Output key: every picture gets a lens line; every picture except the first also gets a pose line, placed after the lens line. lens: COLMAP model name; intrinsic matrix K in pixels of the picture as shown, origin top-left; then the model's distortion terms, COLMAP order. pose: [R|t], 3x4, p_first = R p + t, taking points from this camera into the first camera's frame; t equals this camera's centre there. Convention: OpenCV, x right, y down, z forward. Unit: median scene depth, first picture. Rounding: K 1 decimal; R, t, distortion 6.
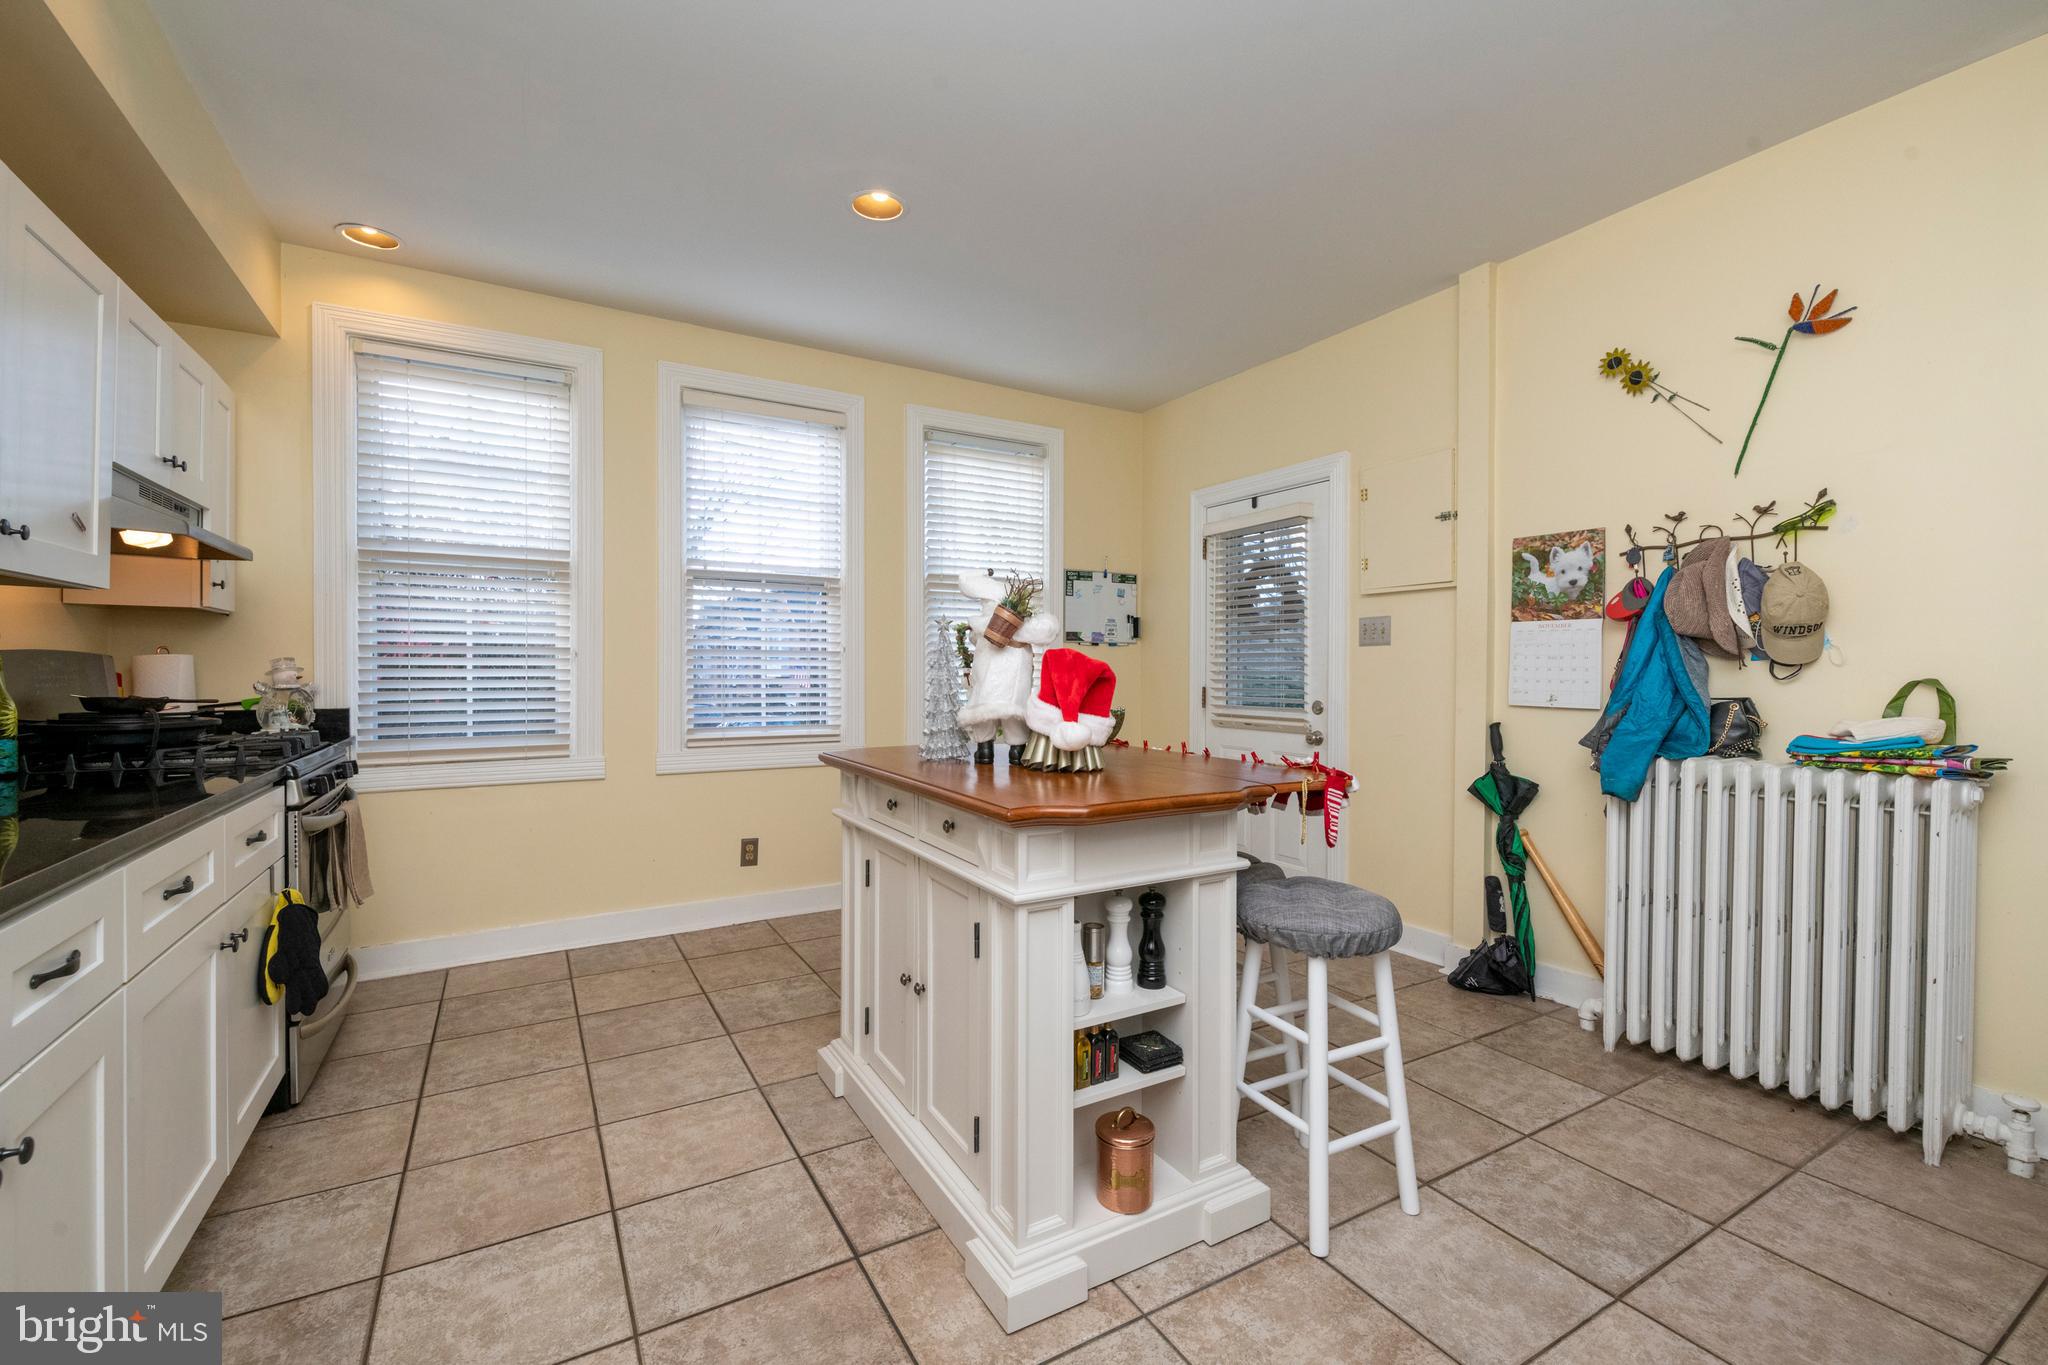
lens RADIAL K [[876.4, 0, 1039.2], [0, 876.4, 671.1], [0, 0, 1]] dist [0.010334, -0.002877]
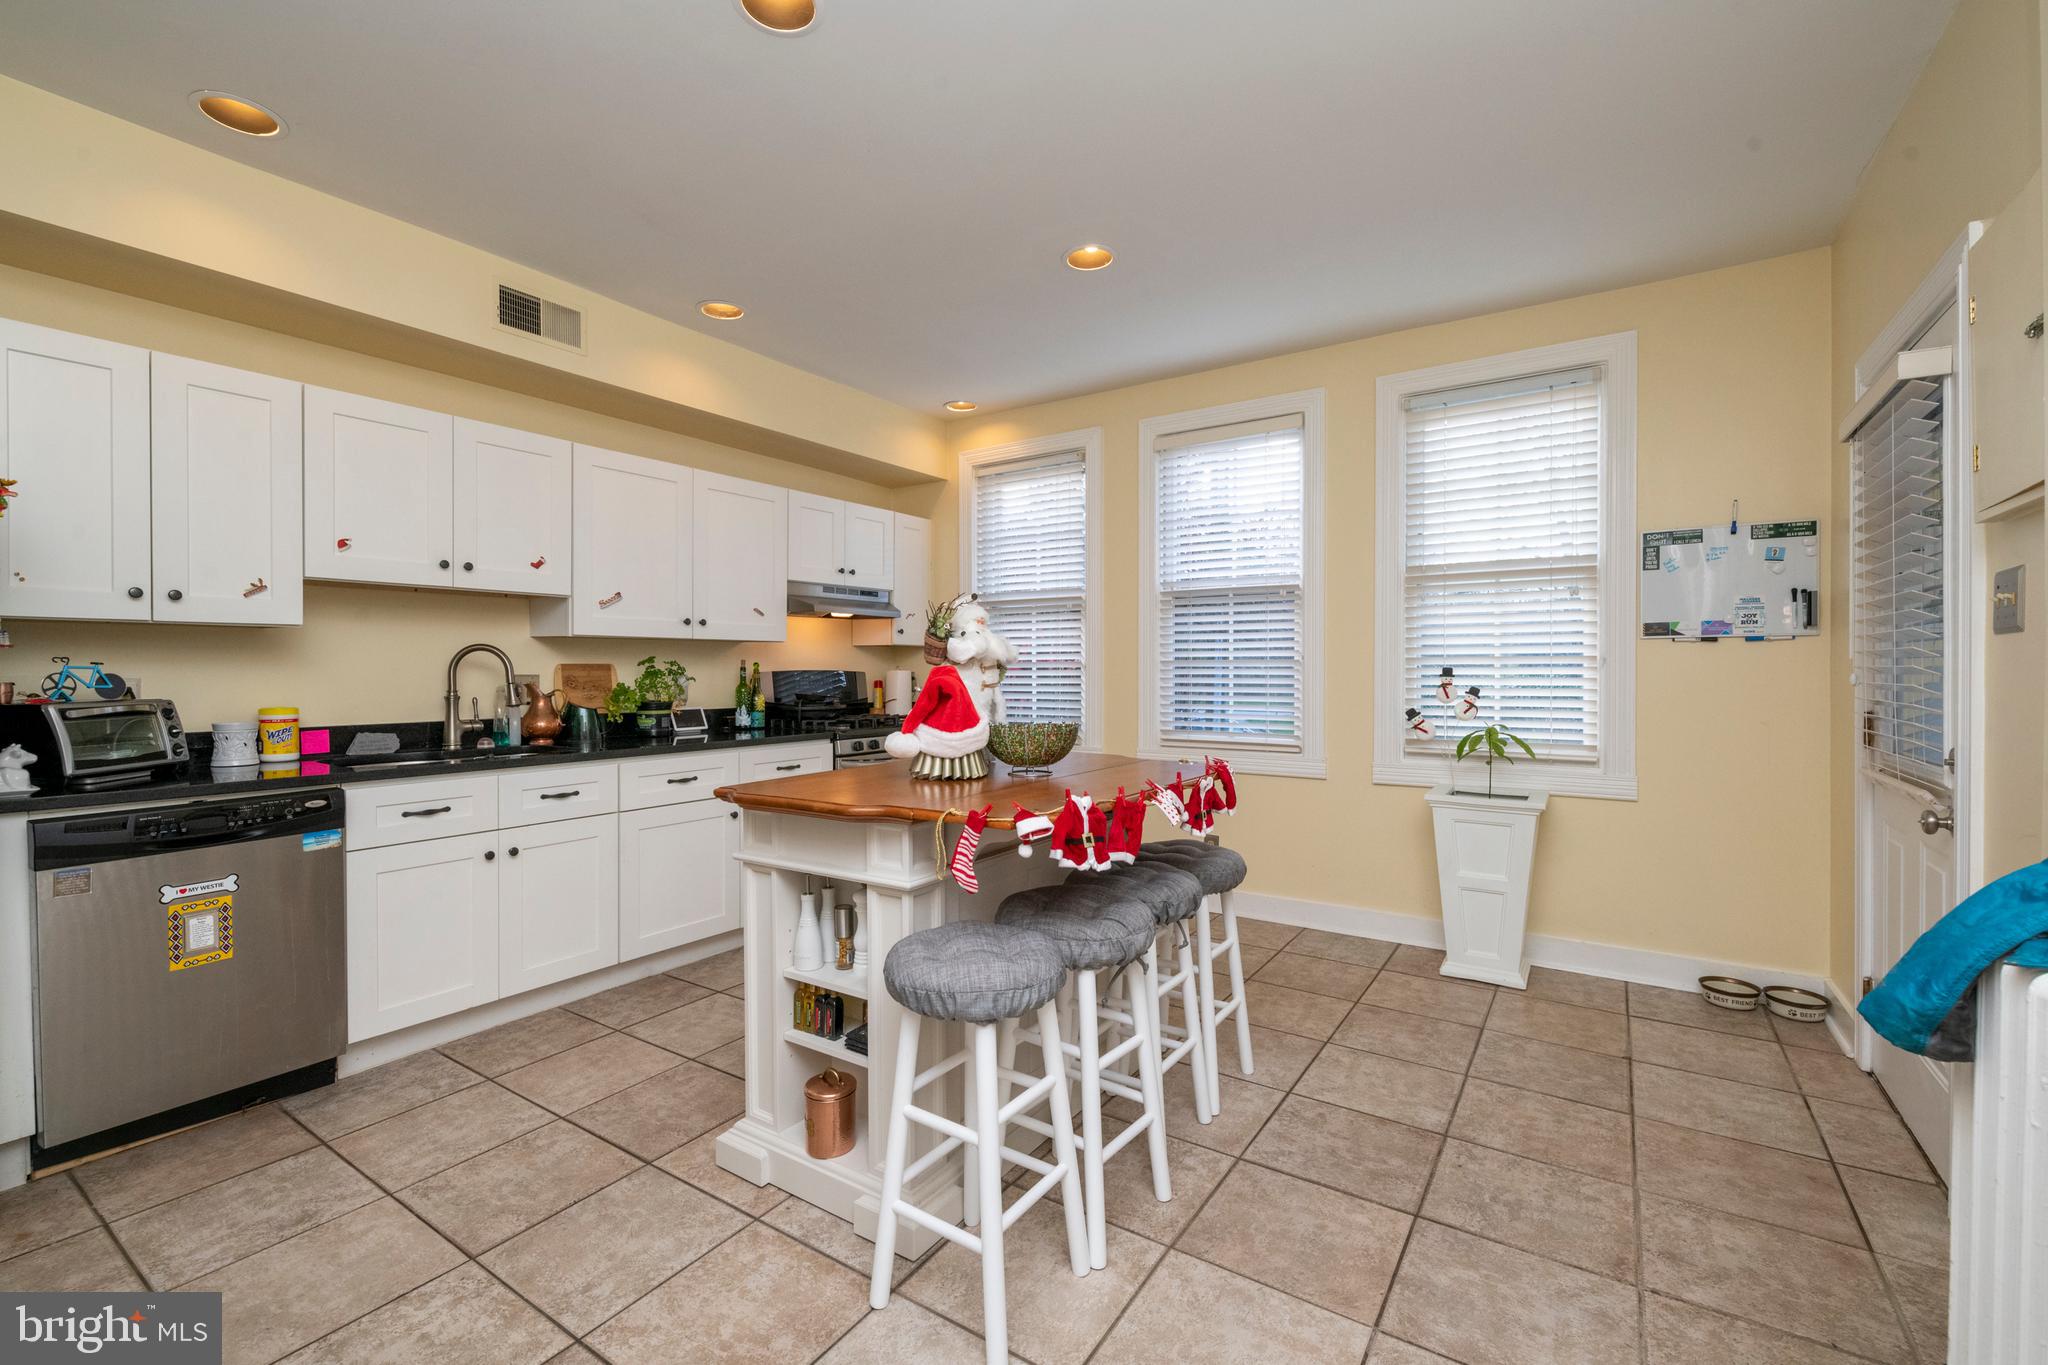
lens RADIAL K [[876.4, 0, 1016.8], [0, 876.4, 679.5], [0, 0, 1]] dist [0.010334, -0.002877]
pose [[0.426133, 0.002045, -0.904658, 0.682371], [0.001197, 0.999995, 0.002824, -0.005788], [0.904660, -0.002286, 0.426128, 0.405106]]
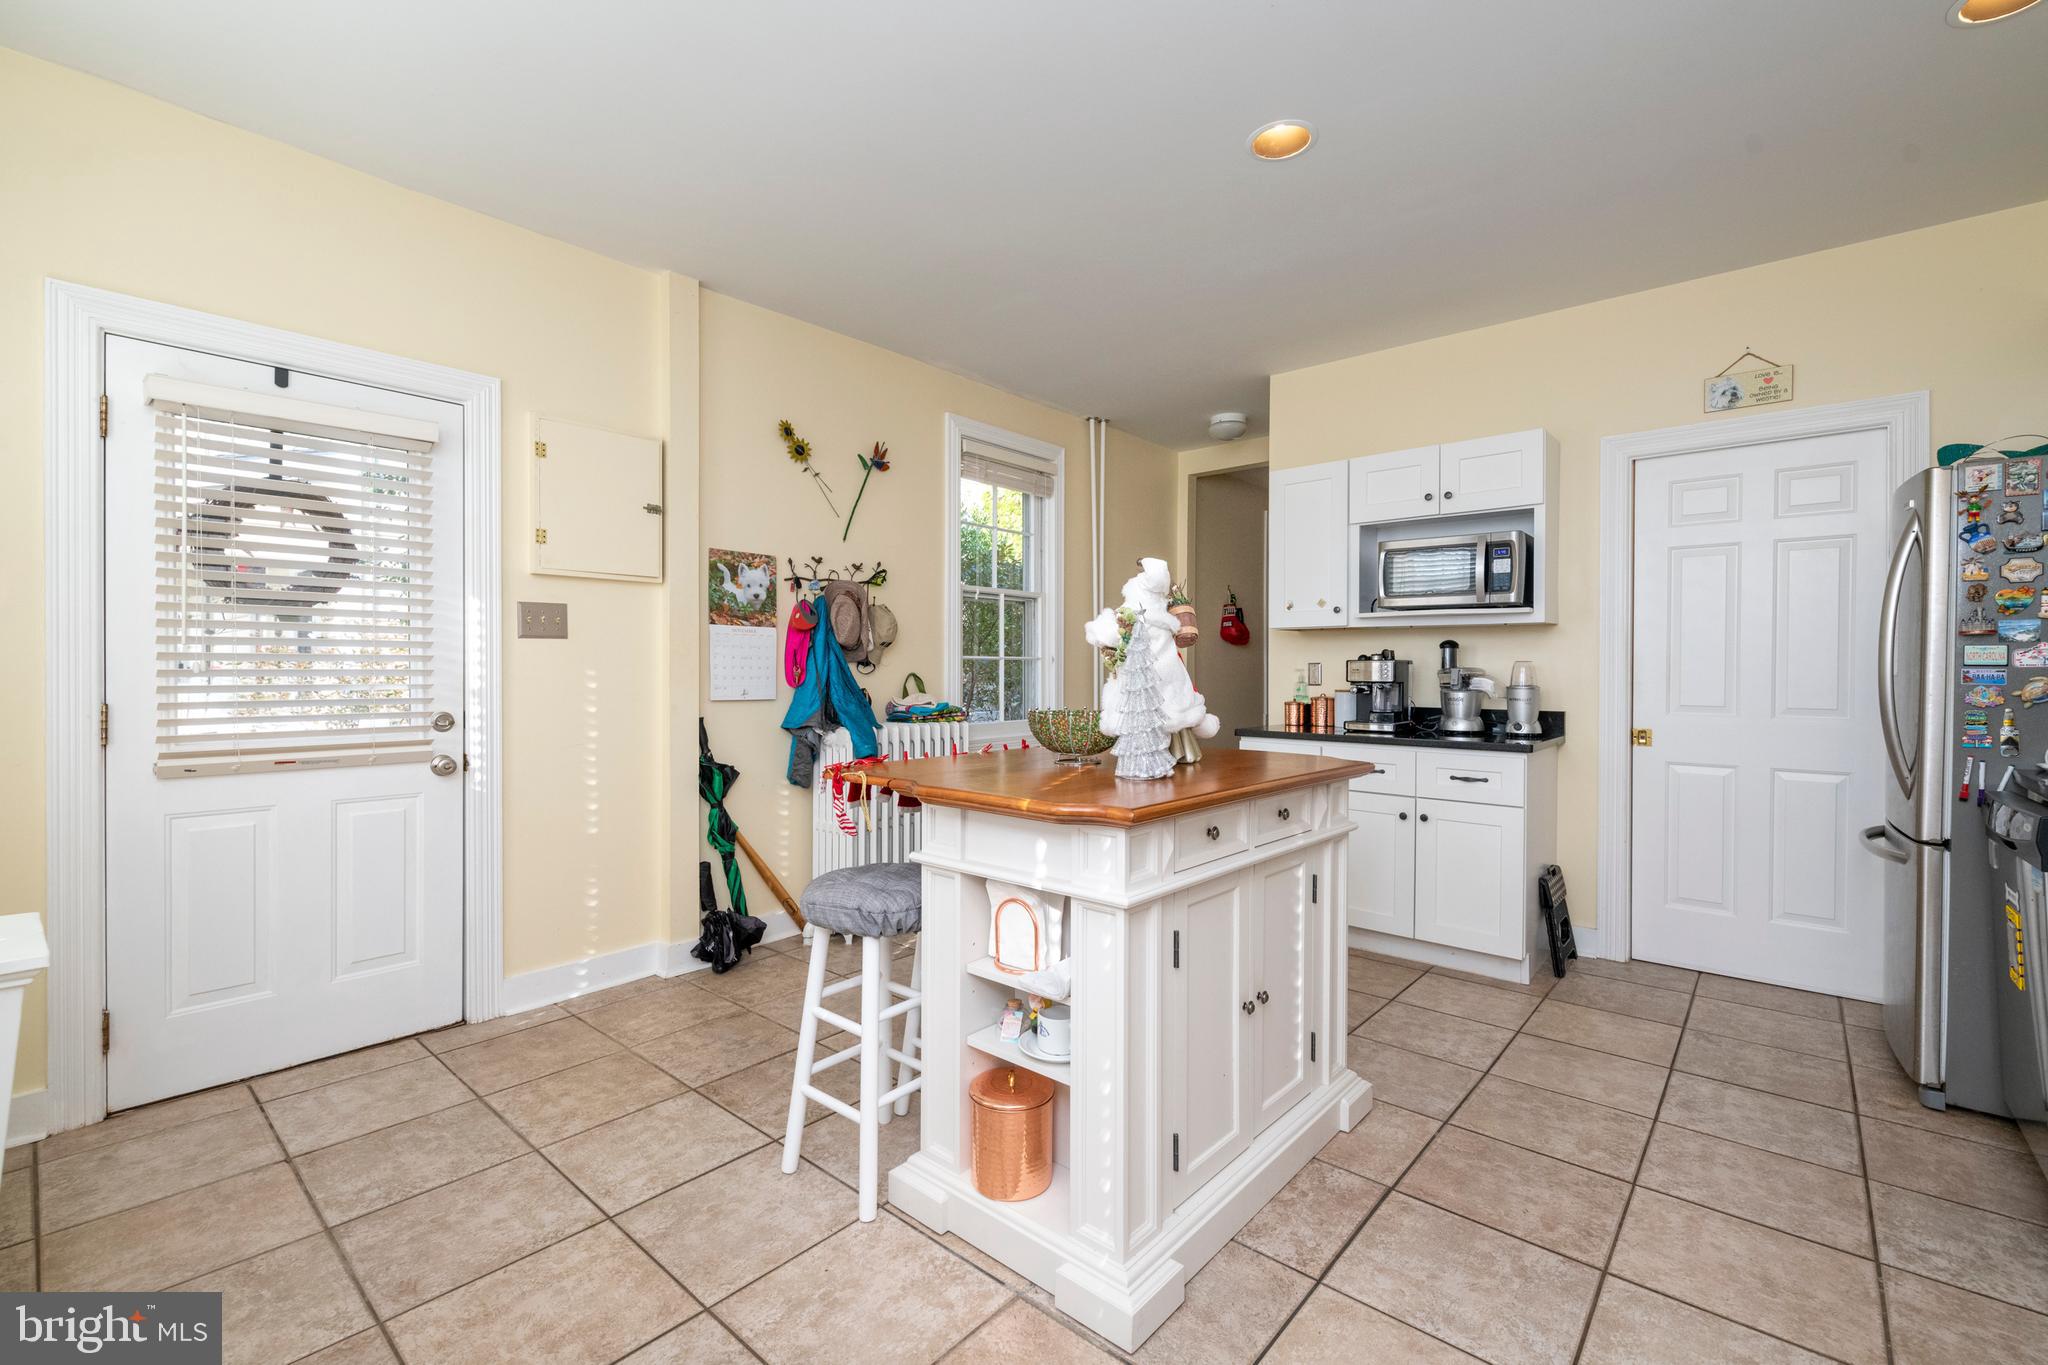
lens RADIAL K [[876.4, 0, 1008.3], [0, 876.4, 675.5], [0, 0, 1]] dist [0.010334, -0.002877]
pose [[-0.297797, -0.008442, 0.954592, -0.619339], [0.001653, 0.999955, 0.009359, -0.002223], [-0.954628, 0.004365, -0.297769, 0.984005]]
